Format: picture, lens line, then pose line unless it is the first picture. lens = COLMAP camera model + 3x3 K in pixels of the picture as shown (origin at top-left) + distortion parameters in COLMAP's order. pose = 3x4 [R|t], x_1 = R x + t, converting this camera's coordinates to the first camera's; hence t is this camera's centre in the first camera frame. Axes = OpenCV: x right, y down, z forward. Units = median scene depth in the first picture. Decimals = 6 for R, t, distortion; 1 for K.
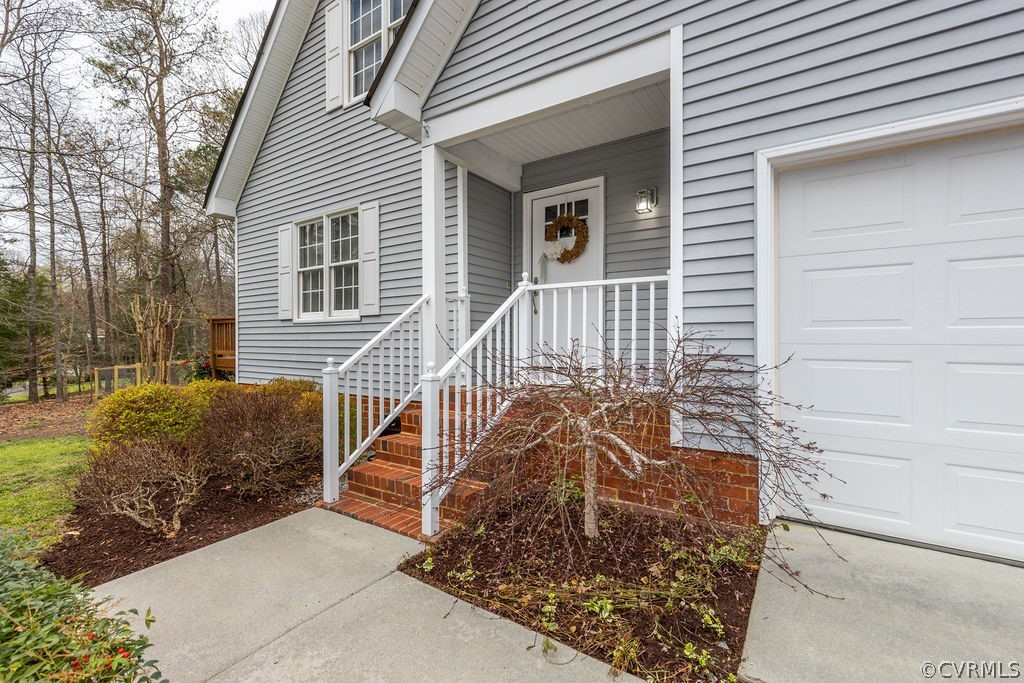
lens RADIAL K [[464.7, 0, 502.9], [0, 464.7, 340.4], [0, 0, 1]] dist [0.003252, 0.000361]
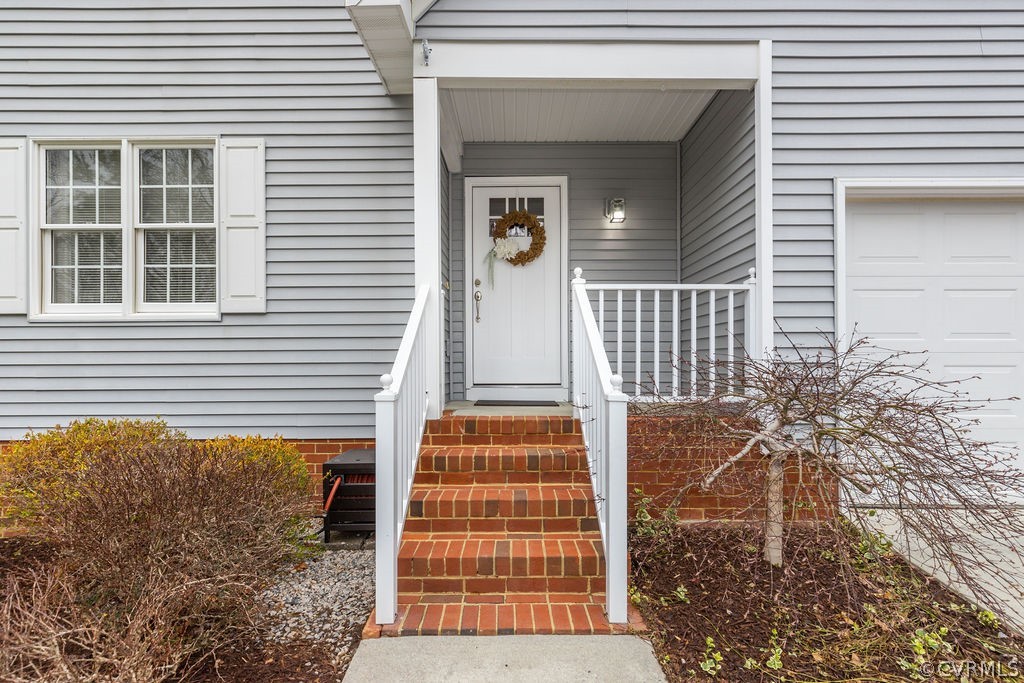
lens RADIAL K [[467.1, 0, 513.1], [0, 467.1, 356.5], [0, 0, 1]] dist [0.001453, 0.000171]
pose [[0.819313, 0.002214, 0.573342, -0.366609], [0.002094, 0.999974, -0.006853, 0.012028], [-0.573342, 0.006815, 0.819287, 0.269326]]
